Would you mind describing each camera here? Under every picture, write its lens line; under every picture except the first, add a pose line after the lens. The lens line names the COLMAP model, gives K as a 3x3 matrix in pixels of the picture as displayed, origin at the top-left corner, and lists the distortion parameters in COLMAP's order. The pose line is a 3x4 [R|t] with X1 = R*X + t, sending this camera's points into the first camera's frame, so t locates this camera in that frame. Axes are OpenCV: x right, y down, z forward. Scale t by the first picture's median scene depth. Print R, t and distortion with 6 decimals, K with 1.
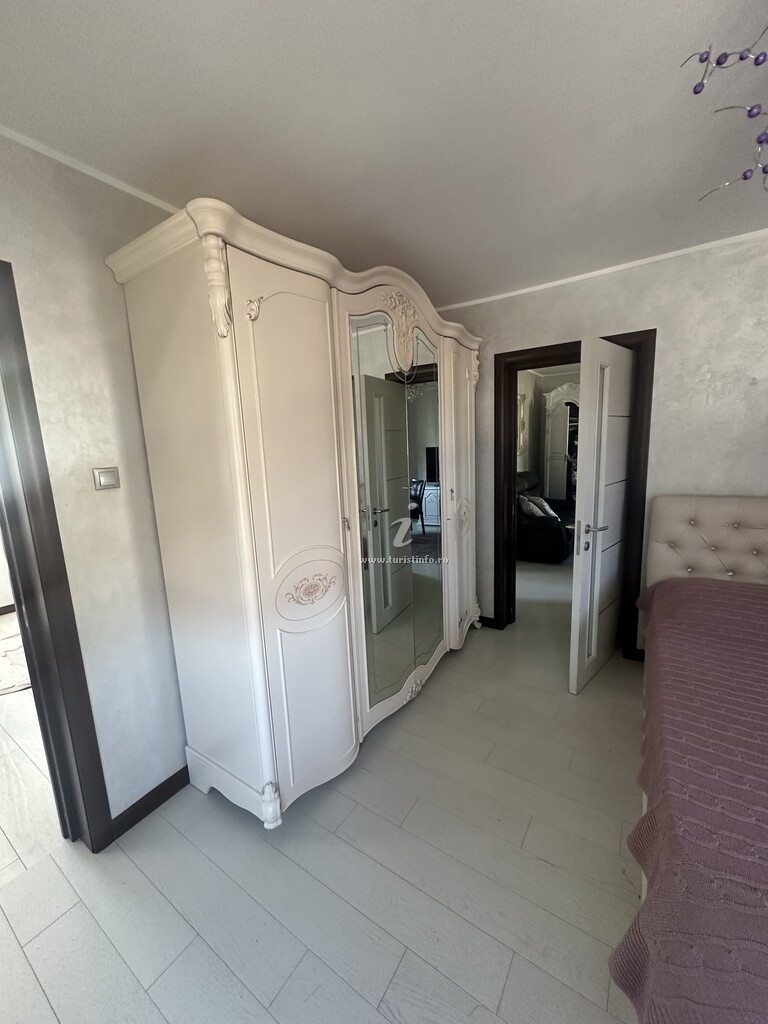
lens RADIAL K [[409.6, 0, 382.2], [0, 409.6, 513.8], [0, 0, 1]] dist [-0.002656, 0.000528]
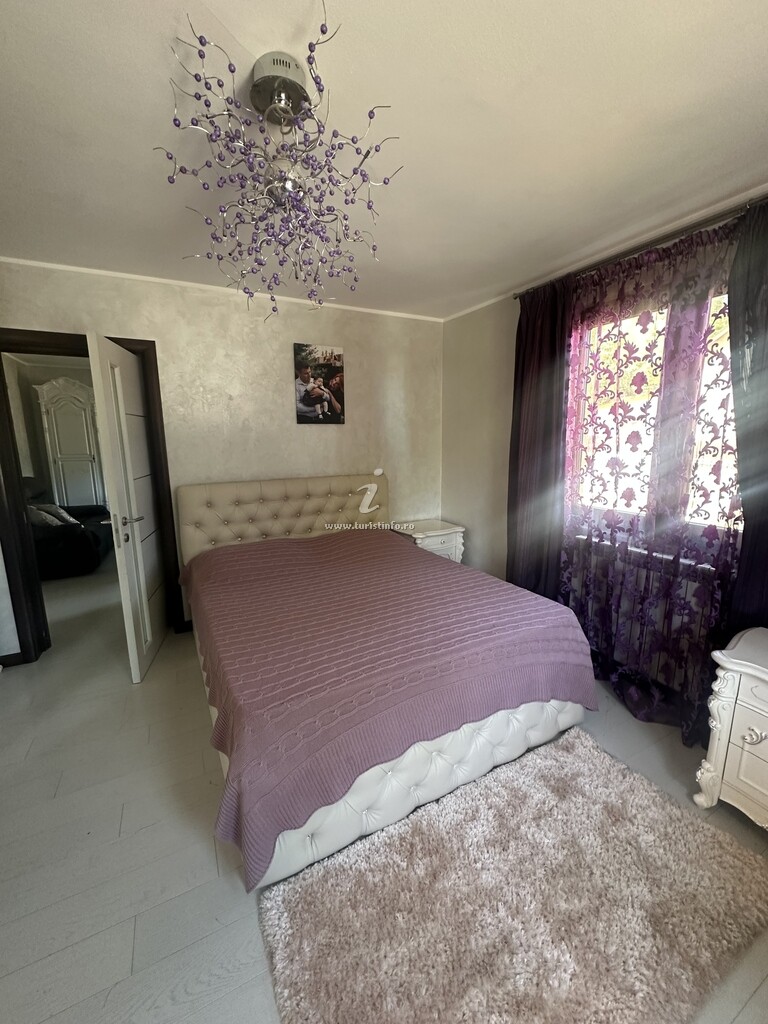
lens RADIAL K [[409.6, 0, 381.4], [0, 409.6, 514.0], [0, 0, 1]] dist [-0.002656, 0.000528]
pose [[0.481996, -0.123250, 0.867461, -0.081275], [0.134489, 0.988731, 0.065753, 0.037676], [-0.865790, 0.084971, 0.493140, -0.076926]]
